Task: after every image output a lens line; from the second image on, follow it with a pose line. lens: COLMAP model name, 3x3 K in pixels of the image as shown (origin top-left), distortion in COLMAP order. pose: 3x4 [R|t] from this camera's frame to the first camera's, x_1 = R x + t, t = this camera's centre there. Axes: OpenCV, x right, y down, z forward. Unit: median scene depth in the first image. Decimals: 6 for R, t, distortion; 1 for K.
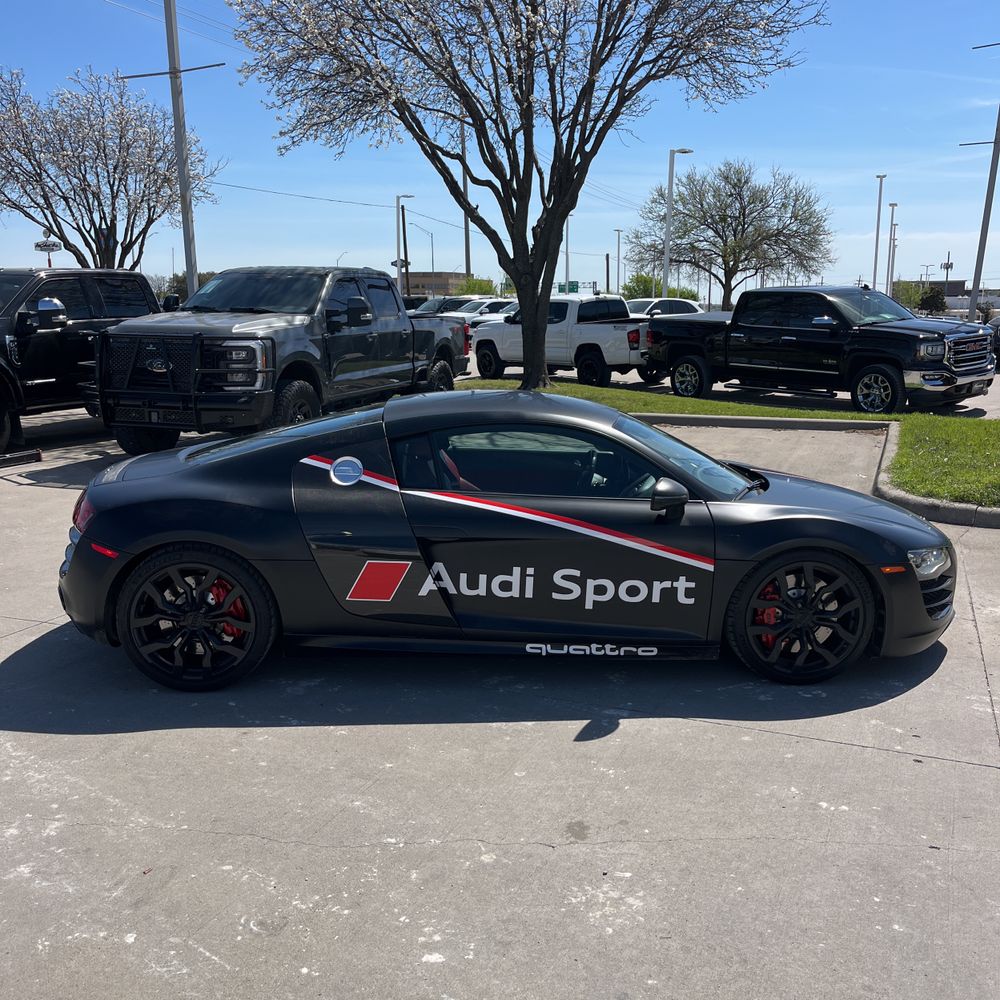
lens RADIAL K [[998.3, 0, 494.3], [0, 998.3, 499.5], [0, 0, 1]] dist [0.076061, -0.115699]
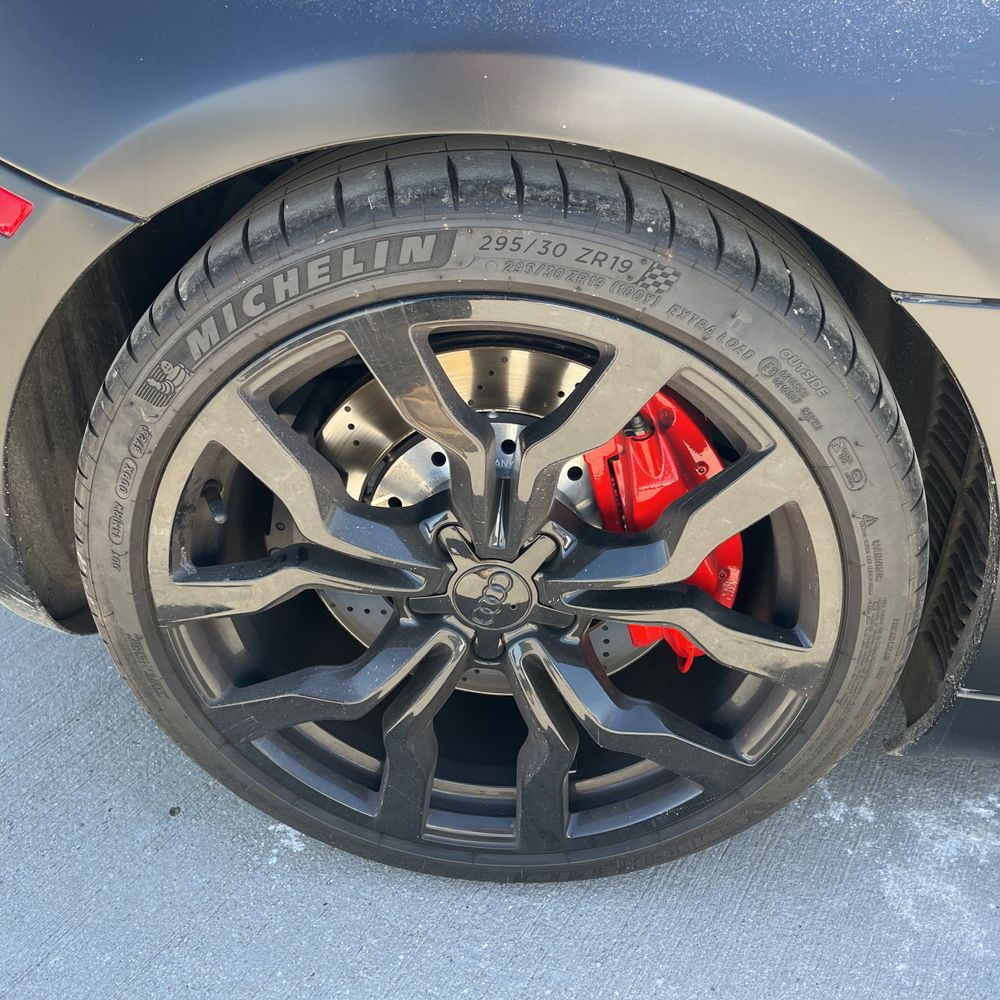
lens RADIAL K [[962.4, 0, 531.2], [0, 962.4, 497.7], [0, 0, 1]] dist [0.022032, -0.004926]
pose [[0.994021, 0.077493, -0.076920, -0.110571], [-0.044238, 0.929898, 0.365147, 0.015182], [0.099824, -0.359561, 0.927767, 0.333646]]
